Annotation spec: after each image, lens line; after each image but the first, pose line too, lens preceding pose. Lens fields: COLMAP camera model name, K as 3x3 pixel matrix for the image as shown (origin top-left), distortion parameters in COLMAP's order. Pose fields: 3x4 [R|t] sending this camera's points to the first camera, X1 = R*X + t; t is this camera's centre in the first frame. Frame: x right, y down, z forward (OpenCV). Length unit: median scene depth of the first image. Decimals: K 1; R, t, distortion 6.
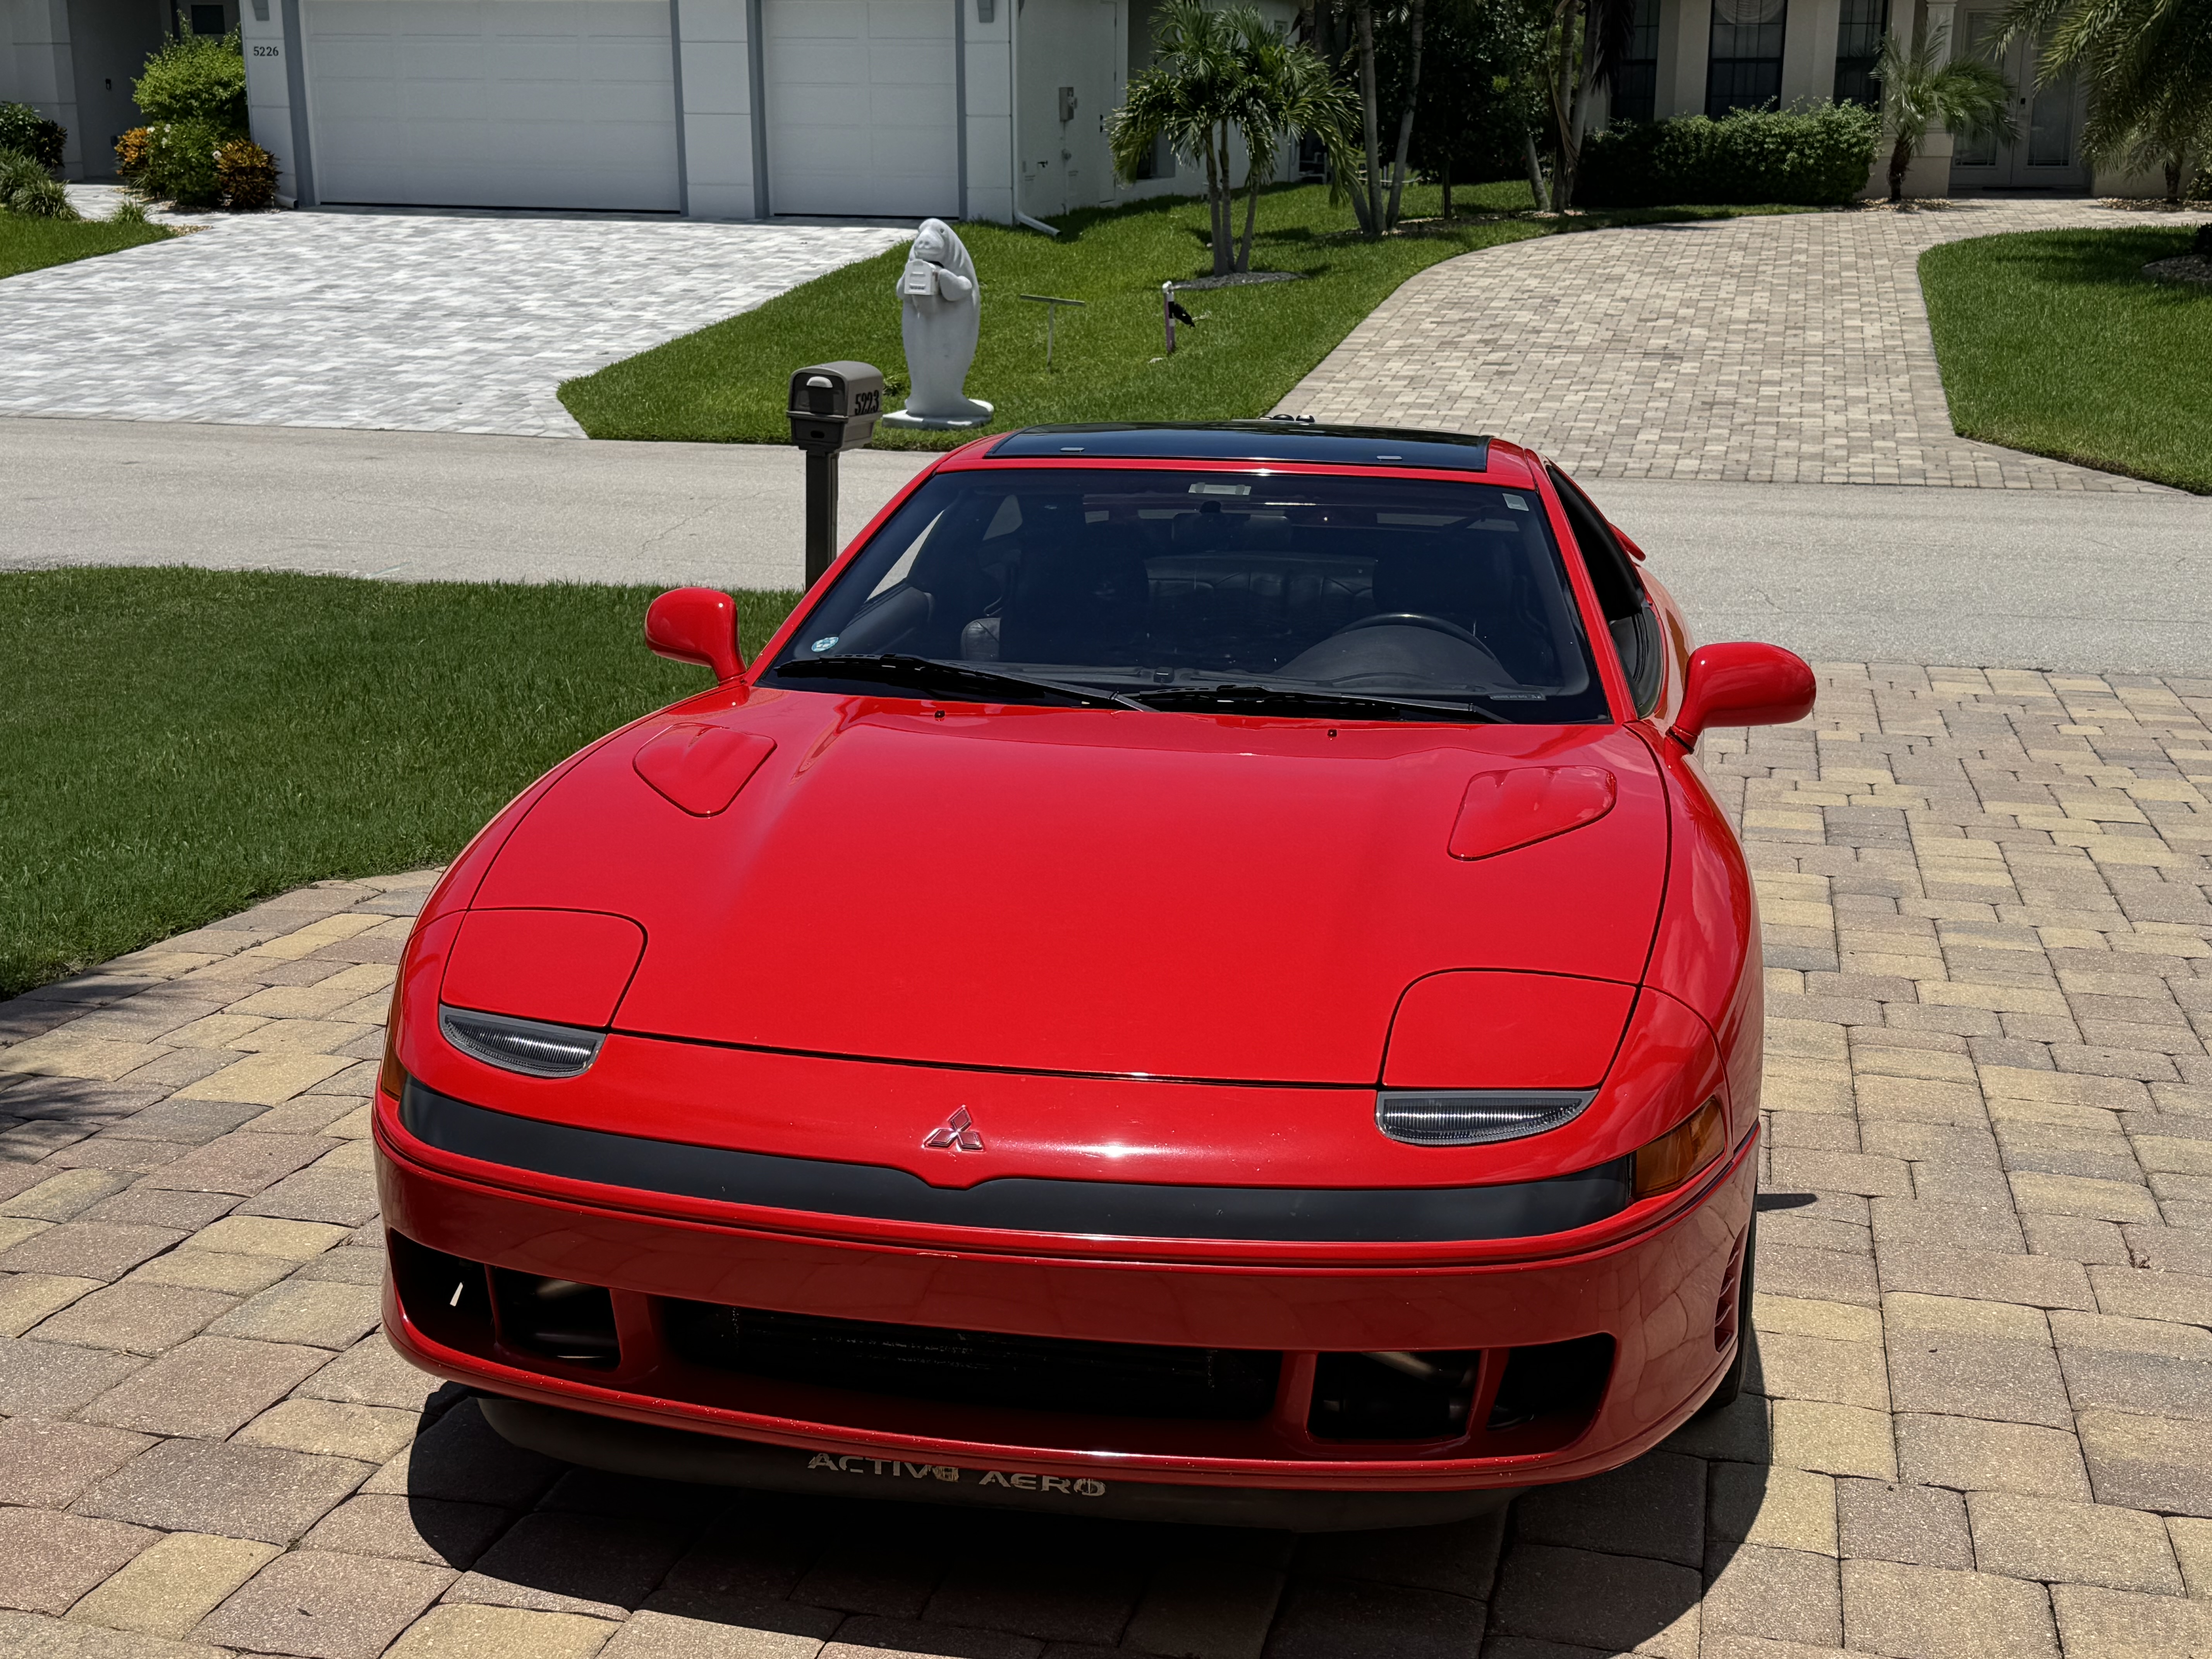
lens RADIAL K [[2593.4, 0, 1106.0], [0, 2593.4, 829.5], [0, 0, 1]] dist [0.175424, -0.408161]
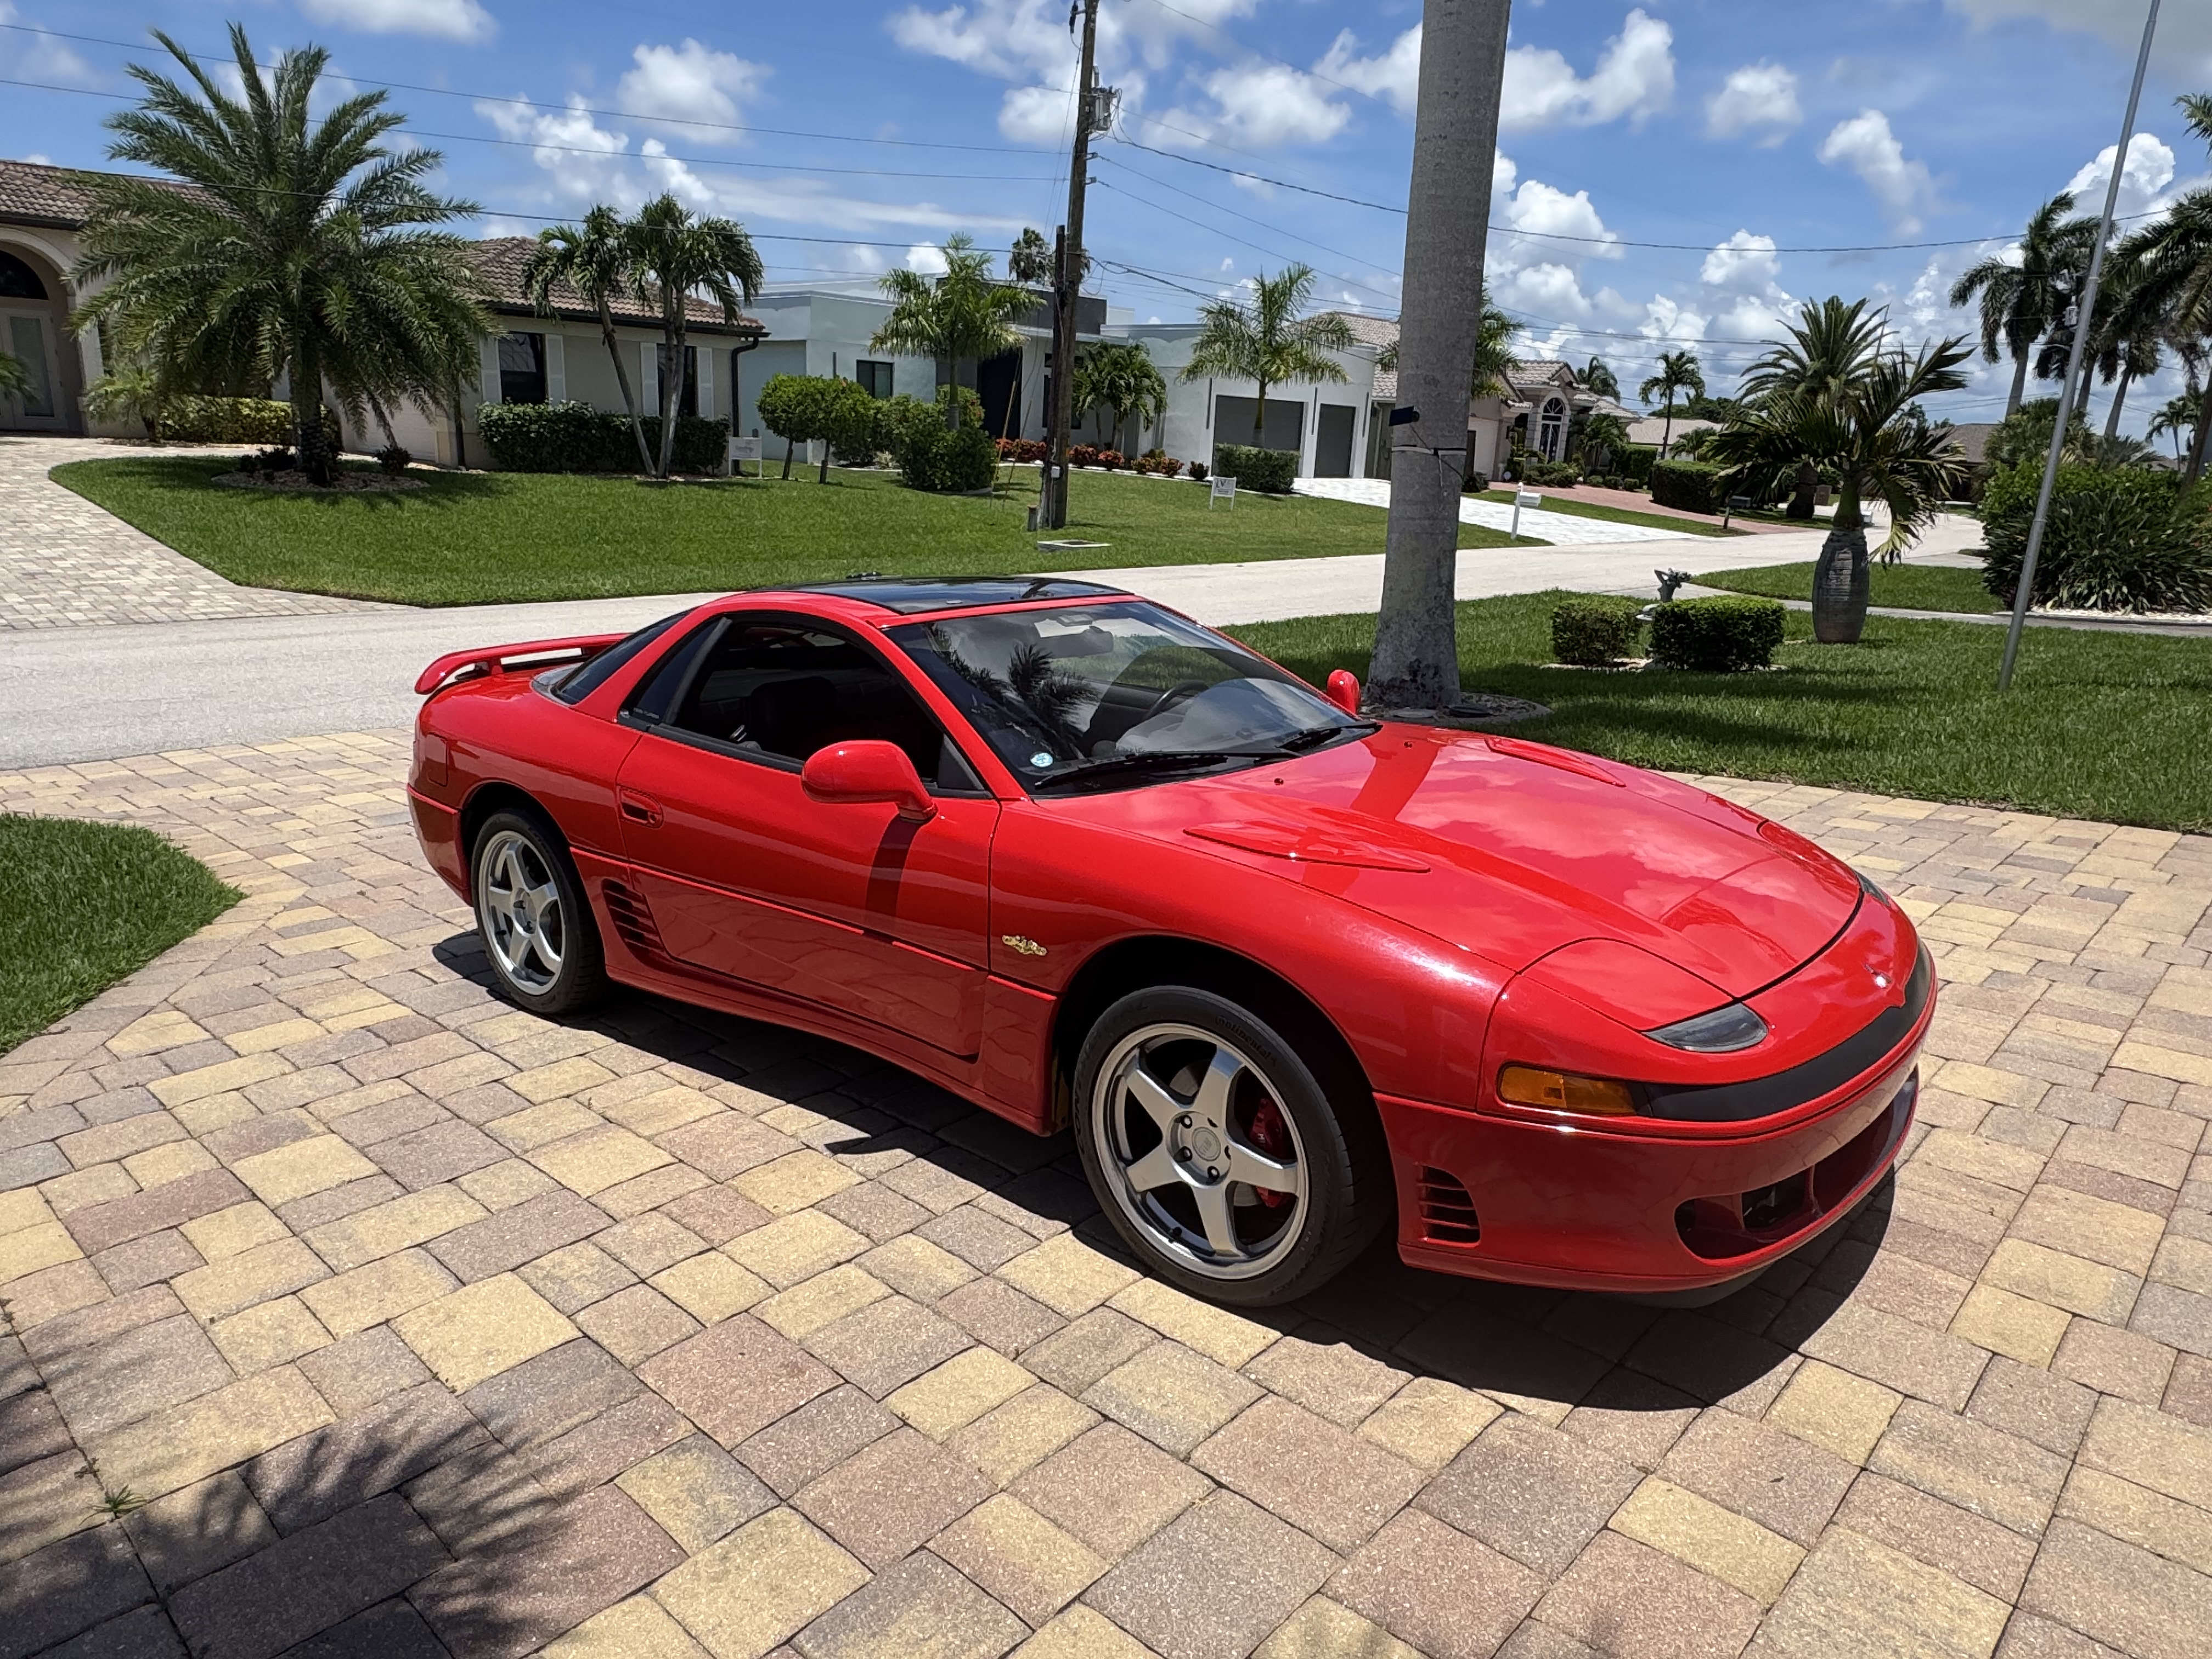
lens RADIAL K [[1414.2, 0, 1106.0], [0, 1414.2, 829.5], [0, 0, 1]] dist [0.004805, 0.001280]
pose [[0.494384, -0.219359, 0.841110, -0.226648], [0.195659, 0.970885, 0.138201, -0.036964], [-0.846937, 0.096247, 0.522910, 0.212459]]
